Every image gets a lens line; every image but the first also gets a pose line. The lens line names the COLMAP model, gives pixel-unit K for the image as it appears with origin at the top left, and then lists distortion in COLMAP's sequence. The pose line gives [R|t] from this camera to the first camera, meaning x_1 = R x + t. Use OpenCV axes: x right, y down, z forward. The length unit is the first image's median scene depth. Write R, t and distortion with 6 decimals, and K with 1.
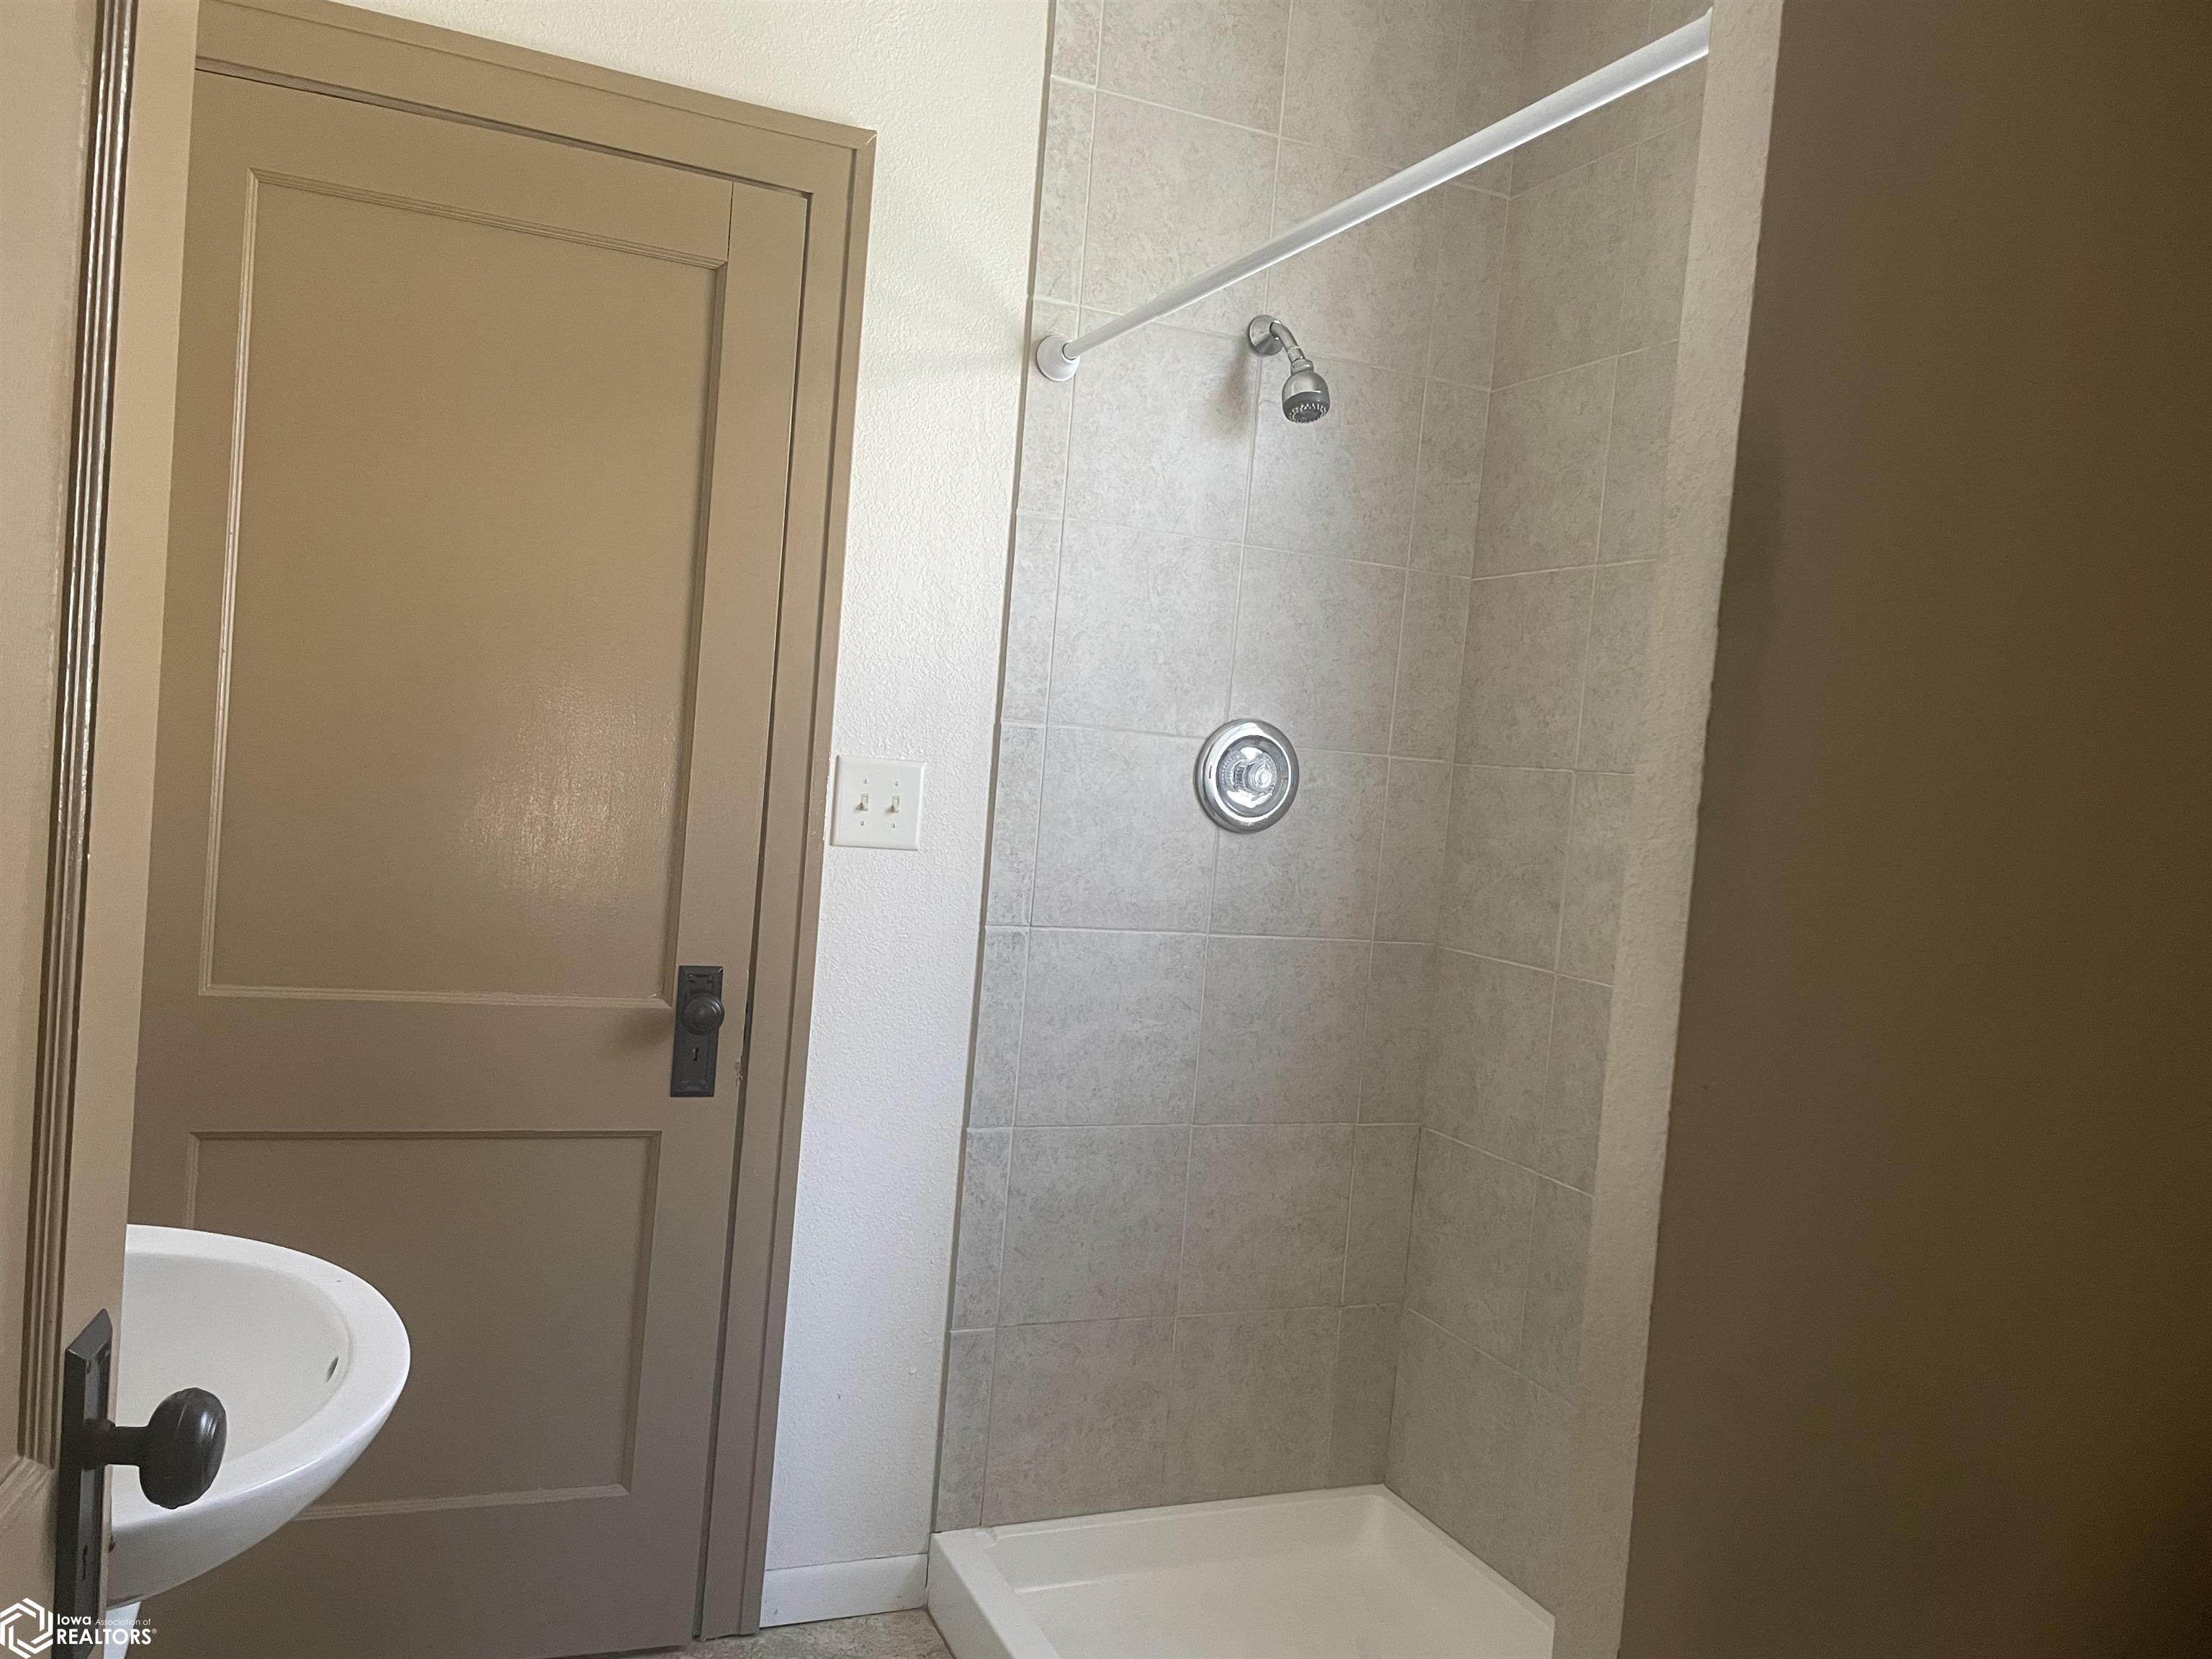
lens RADIAL K [[1695.4, 0, 1102.2], [0, 1695.4, 840.0], [0, 0, 1]] dist [0.089773, -0.109052]
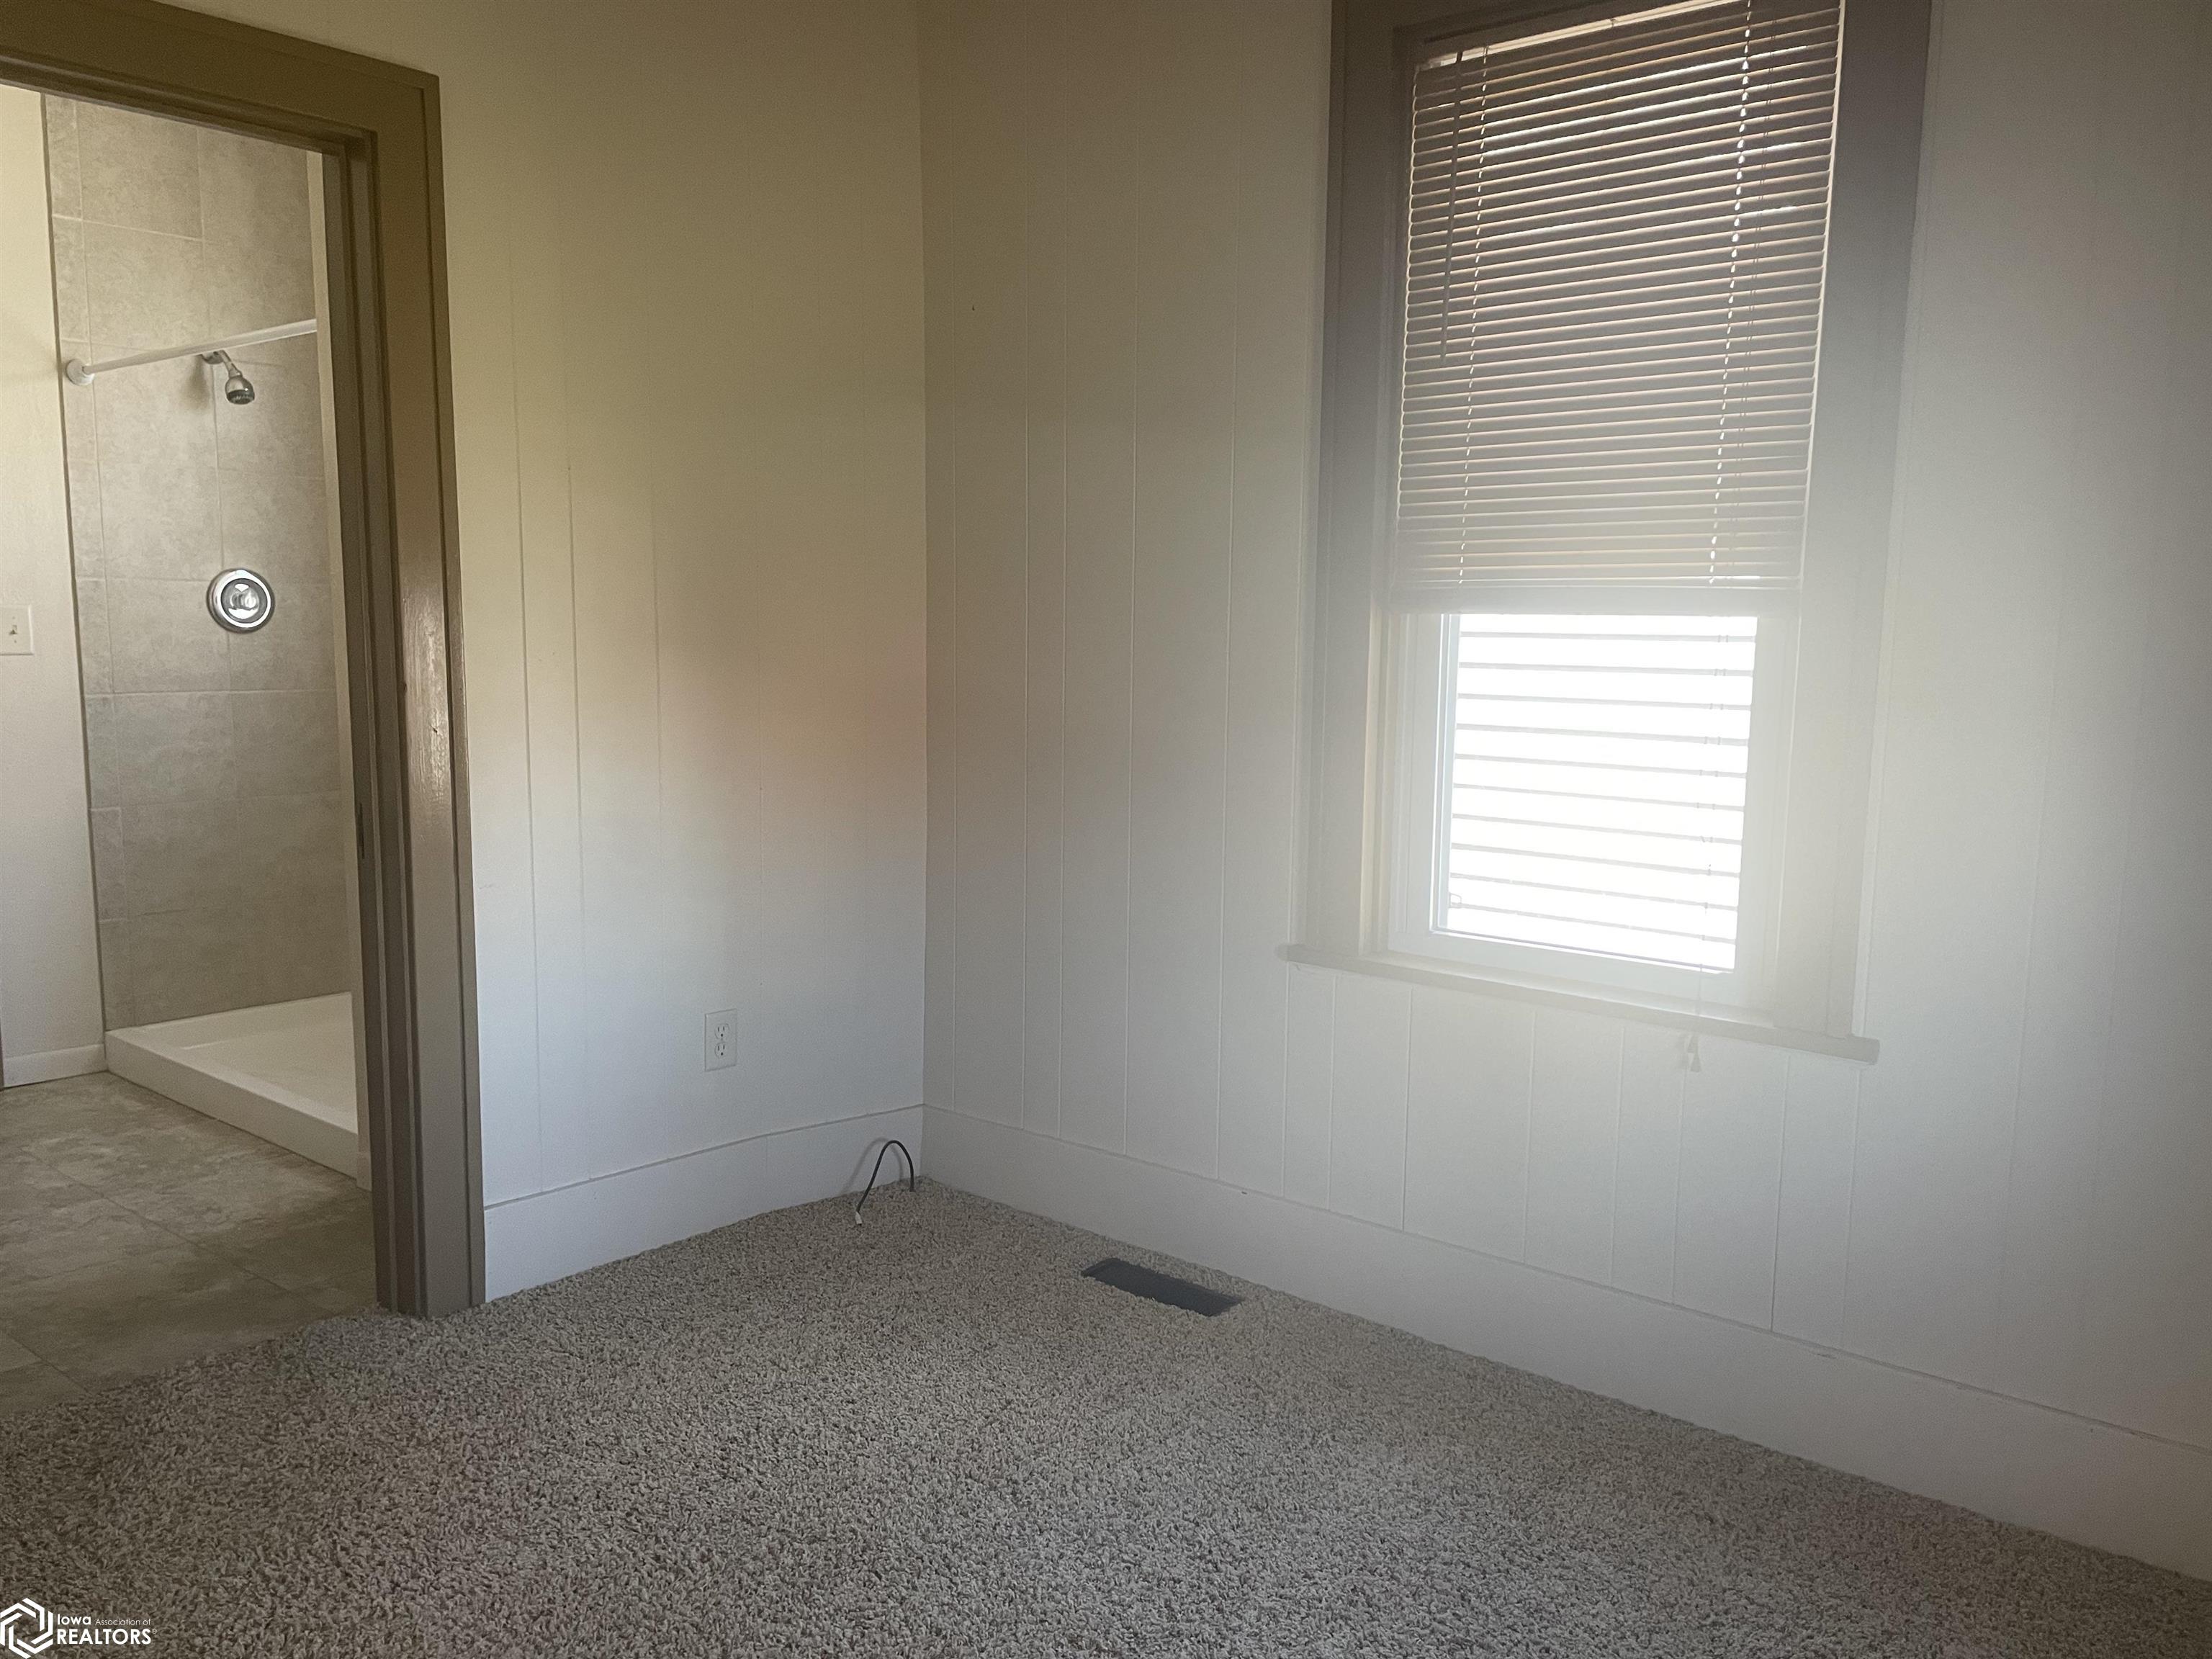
lens RADIAL K [[1695.4, 0, 1124.8], [0, 1695.4, 833.5], [0, 0, 1]] dist [0.089773, -0.109052]
pose [[0.879390, -0.133837, 0.456903, 0.042915], [0.087864, 0.988813, 0.120536, 0.069635], [-0.467924, -0.065853, 0.881312, -1.081528]]
